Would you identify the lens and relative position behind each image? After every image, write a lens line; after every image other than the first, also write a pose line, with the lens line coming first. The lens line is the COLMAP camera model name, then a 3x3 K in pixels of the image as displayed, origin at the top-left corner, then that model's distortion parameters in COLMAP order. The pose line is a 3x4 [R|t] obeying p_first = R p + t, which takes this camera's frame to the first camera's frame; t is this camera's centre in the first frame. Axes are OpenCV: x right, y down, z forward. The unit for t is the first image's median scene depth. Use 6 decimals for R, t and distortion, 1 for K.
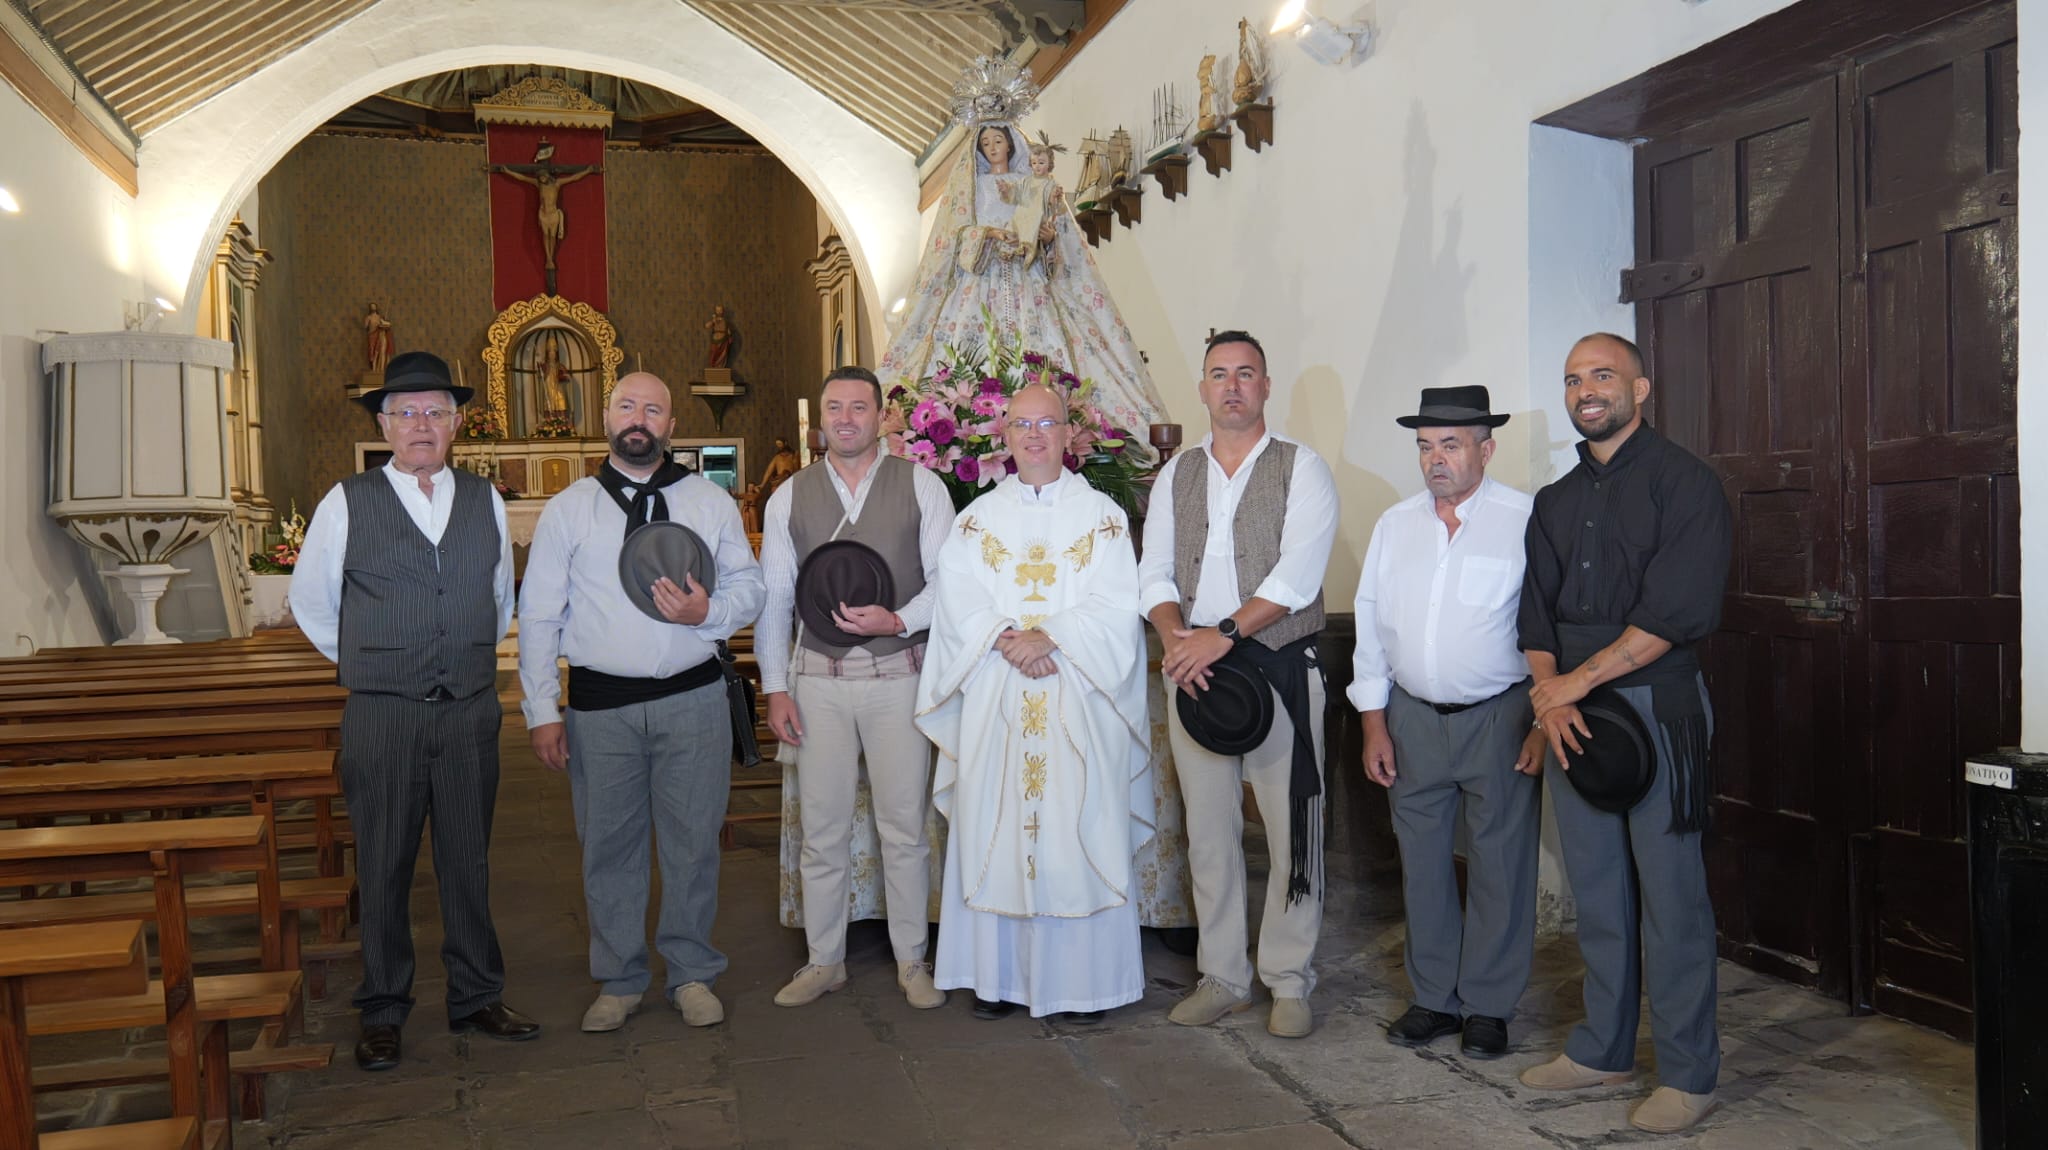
lens RADIAL K [[1675.3, 0, 1018.5], [0, 1675.3, 579.1], [0, 0, 1]] dist [-0.035661, 0.029000]
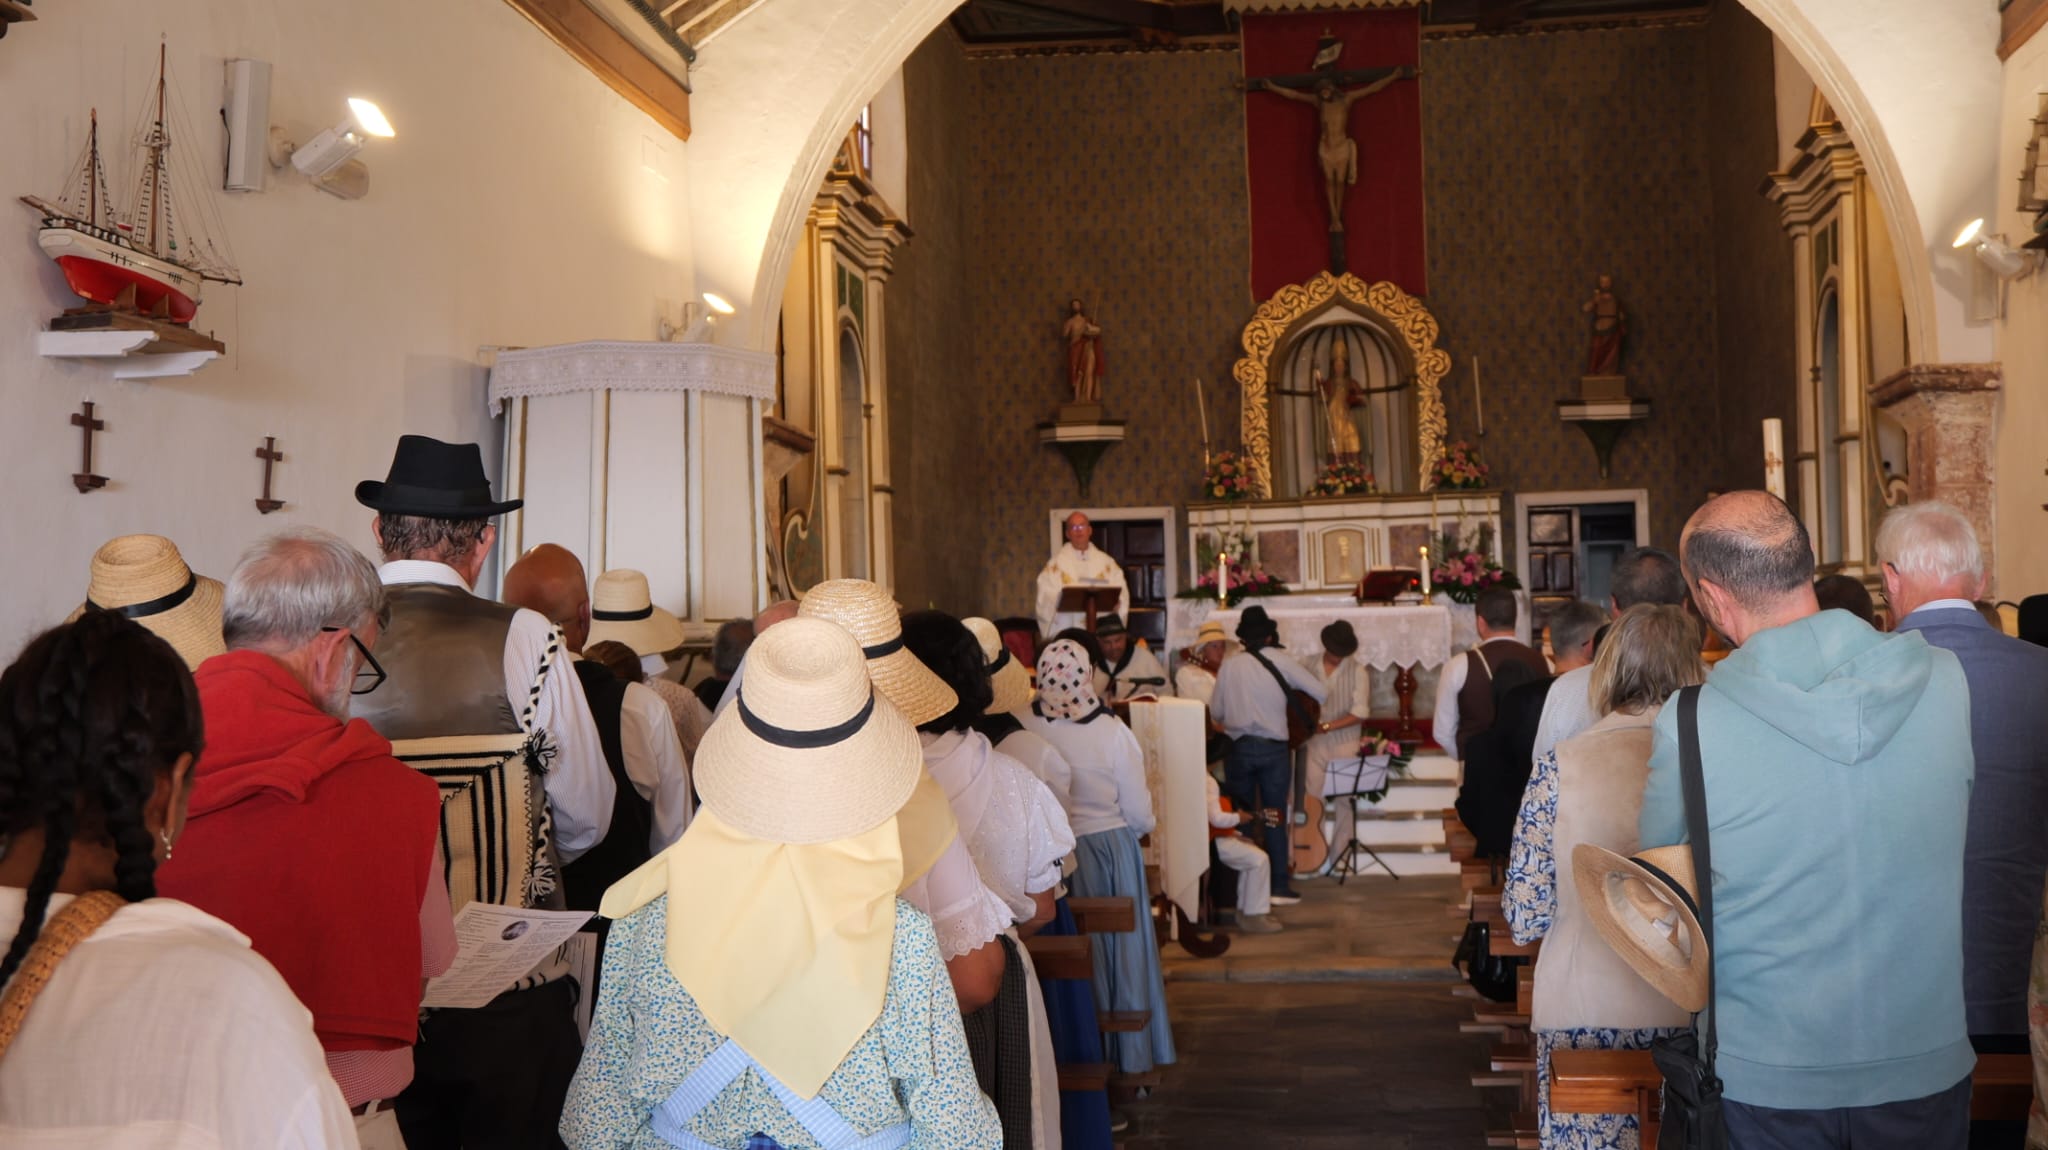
lens RADIAL K [[2331.4, 0, 1014.6], [0, 2331.4, 574.9], [0, 0, 1]] dist [-0.002390, 0.000000]
pose [[0.913059, -0.008866, -0.407732, -0.030841], [-0.009937, 0.998983, -0.043976, -0.014565], [0.407707, 0.044205, 0.912042, 0.144320]]
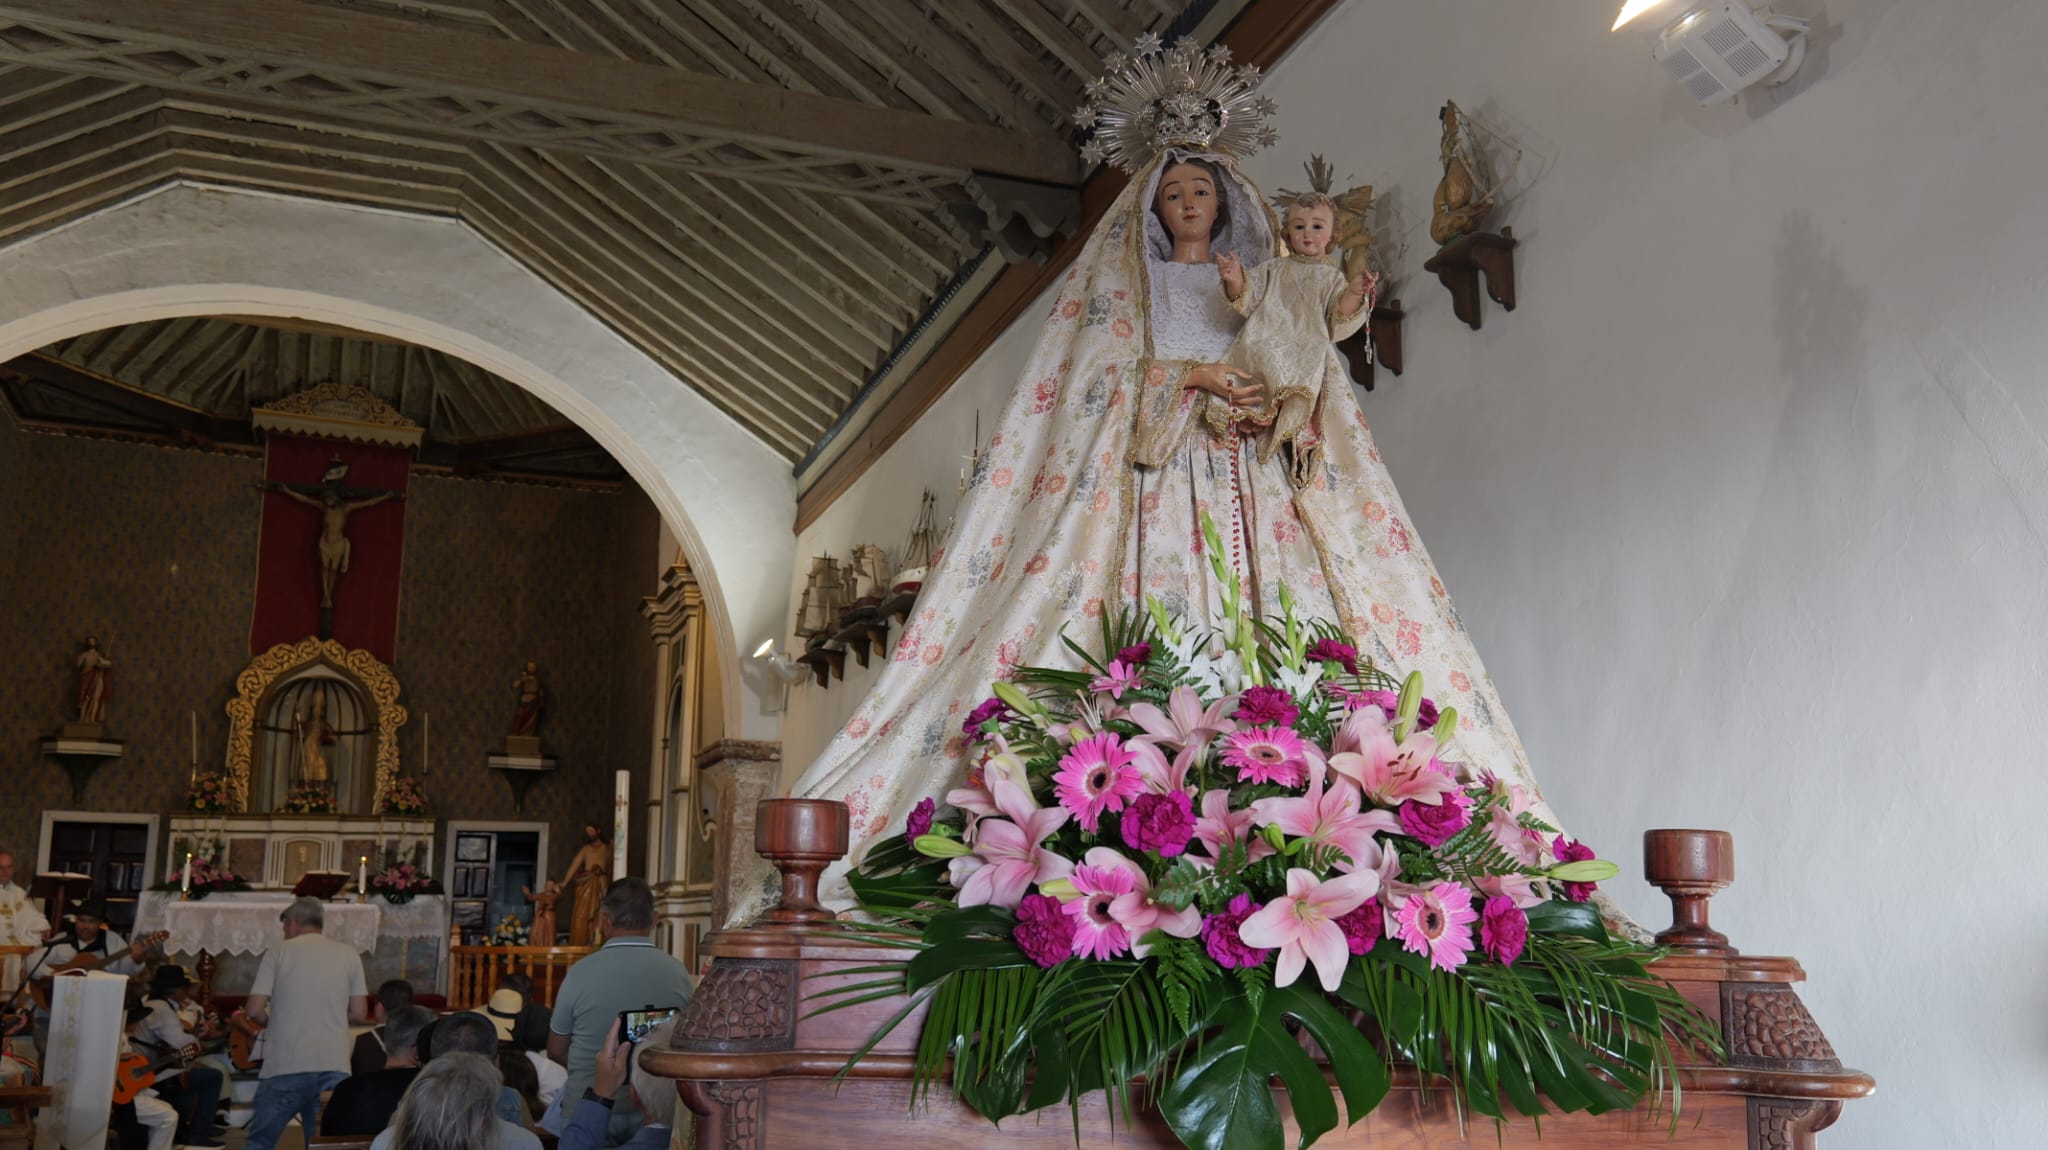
lens RADIAL K [[1675.3, 0, 1019.1], [0, 1675.3, 586.0], [0, 0, 1]] dist [-0.035661, 0.029000]
pose [[0.994441, 0.045935, 0.094747, -0.019707], [-0.022784, 0.972379, -0.232292, -0.013469], [-0.102800, 0.228842, 0.968020, 0.171060]]
